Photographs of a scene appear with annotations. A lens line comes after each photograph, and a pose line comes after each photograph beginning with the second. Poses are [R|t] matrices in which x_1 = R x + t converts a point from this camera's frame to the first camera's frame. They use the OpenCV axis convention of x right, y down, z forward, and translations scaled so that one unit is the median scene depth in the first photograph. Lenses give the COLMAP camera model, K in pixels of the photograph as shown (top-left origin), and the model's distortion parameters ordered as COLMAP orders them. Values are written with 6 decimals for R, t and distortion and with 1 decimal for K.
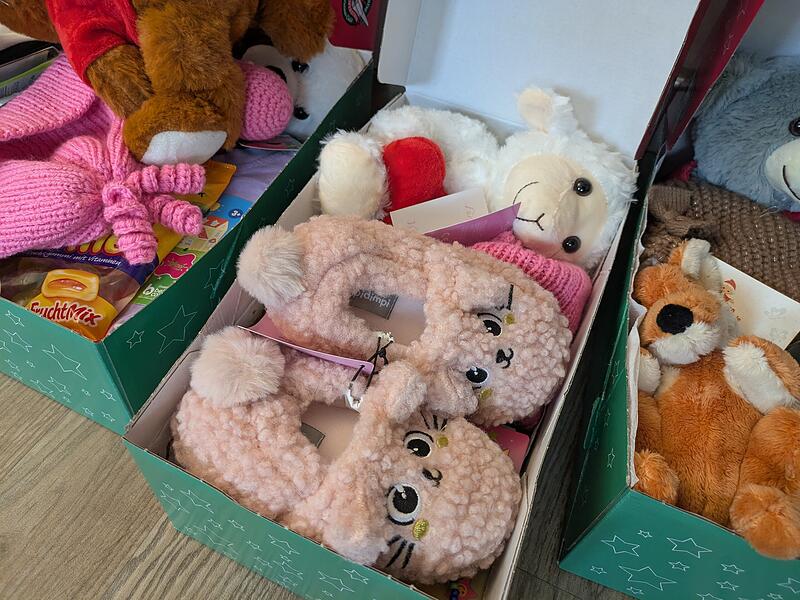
lens RADIAL K [[590.5, 0, 400.0], [0, 590.5, 300.0], [0, 0, 1]] dist [0.003229, 0.000390]
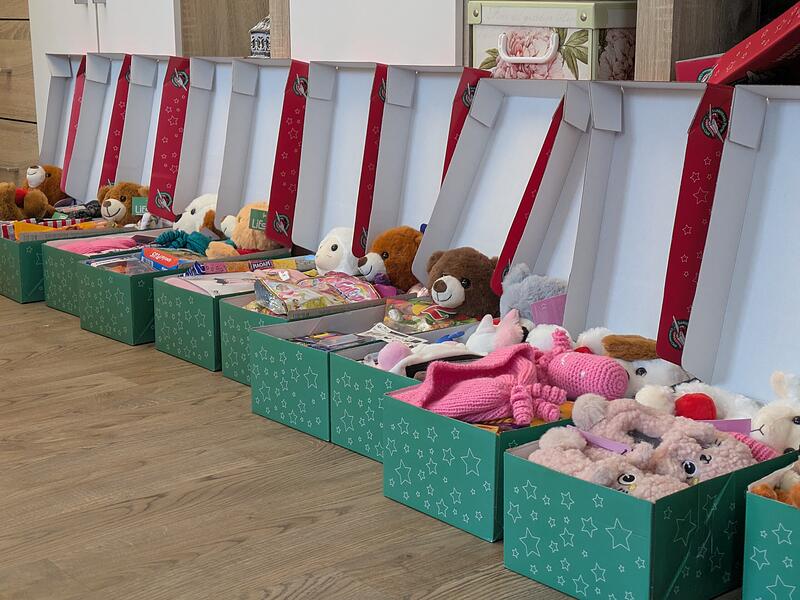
lens RADIAL K [[1184.9, 0, 400.0], [0, 1184.9, 300.0], [0, 0, 1]] dist [0.001256, -0.012520]
pose [[0.894158, 0.006532, -0.447704, 0.945441], [-0.287643, 0.774655, -0.563179, 1.997435], [0.343138, 0.632350, 0.694543, -2.103692]]
